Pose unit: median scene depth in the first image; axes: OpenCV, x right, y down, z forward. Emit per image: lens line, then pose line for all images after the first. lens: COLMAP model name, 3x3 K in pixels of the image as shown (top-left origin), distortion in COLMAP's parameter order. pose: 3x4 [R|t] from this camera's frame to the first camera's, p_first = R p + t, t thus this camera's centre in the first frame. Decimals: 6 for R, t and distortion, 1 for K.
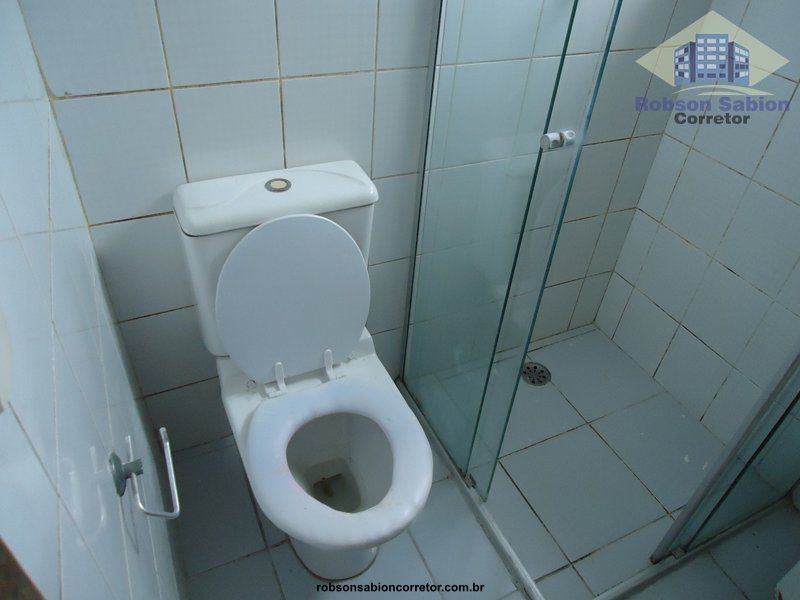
lens RADIAL K [[566.9, 0, 386.1], [0, 566.9, 286.6], [0, 0, 1]] dist [-0.000130, -0.057842]
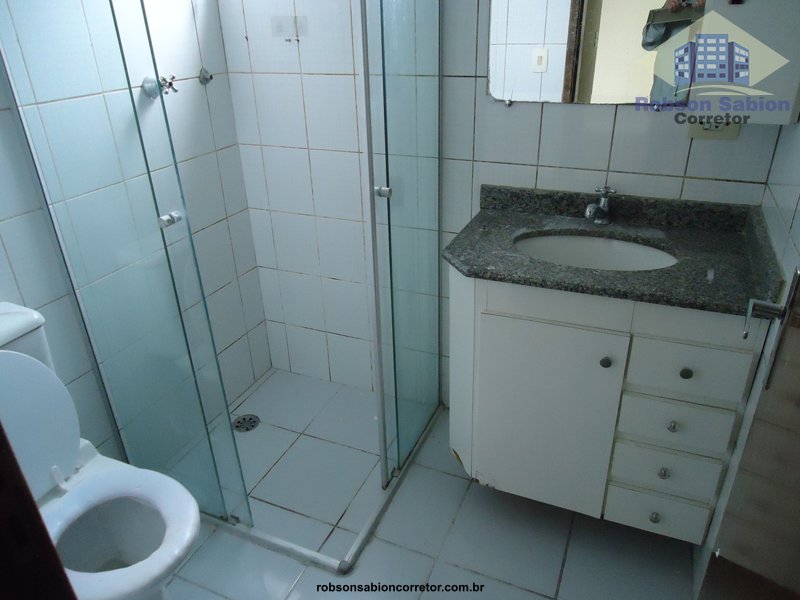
lens RADIAL K [[580.9, 0, 398.0], [0, 580.9, 297.0], [0, 0, 1]] dist [-0.008351, 0.004293]
pose [[0.747001, -0.359919, 0.558971, -0.105769], [0.464420, 0.884124, -0.051361, 0.175284], [-0.475714, 0.297964, 0.827595, -0.291701]]
